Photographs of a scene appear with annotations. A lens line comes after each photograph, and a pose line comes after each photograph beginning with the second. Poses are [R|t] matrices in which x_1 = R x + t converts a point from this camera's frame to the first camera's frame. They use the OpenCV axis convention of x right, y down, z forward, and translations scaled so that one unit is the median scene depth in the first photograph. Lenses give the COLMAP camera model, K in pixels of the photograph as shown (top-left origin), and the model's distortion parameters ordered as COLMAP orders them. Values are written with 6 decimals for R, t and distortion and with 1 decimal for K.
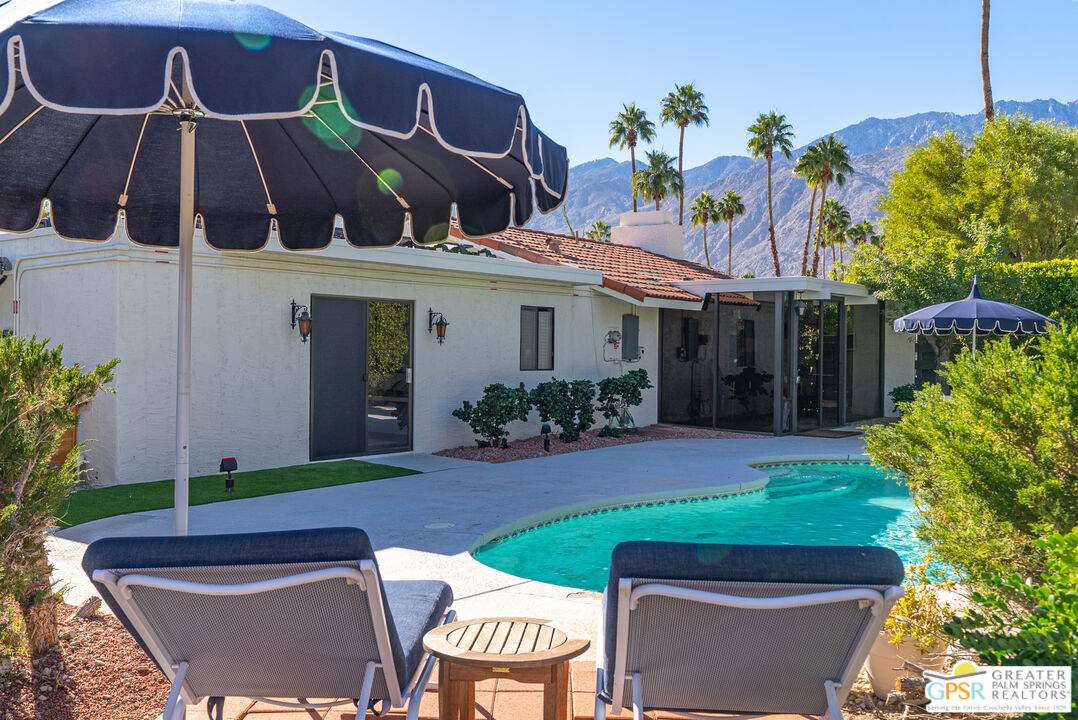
lens RADIAL K [[989.7, 0, 539.0], [0, 989.7, 360.0], [0, 0, 1]] dist [-0.014780, 0.011112]
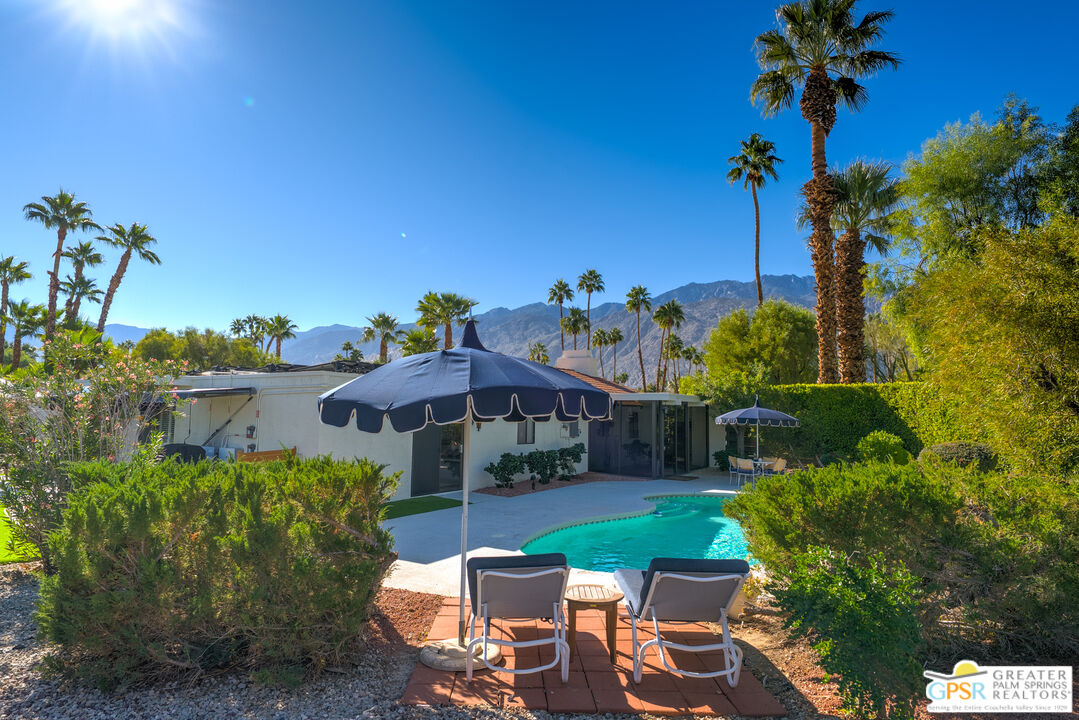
lens RADIAL K [[596.3, 0, 539.5], [0, 596.3, 360.0], [0, 0, 1]] dist [0.004370, 0.000313]
pose [[0.997380, 0.016843, 0.070357, -0.050669], [-0.009613, 0.994753, -0.101857, -0.027939], [-0.071703, 0.100914, 0.992308, -0.101921]]
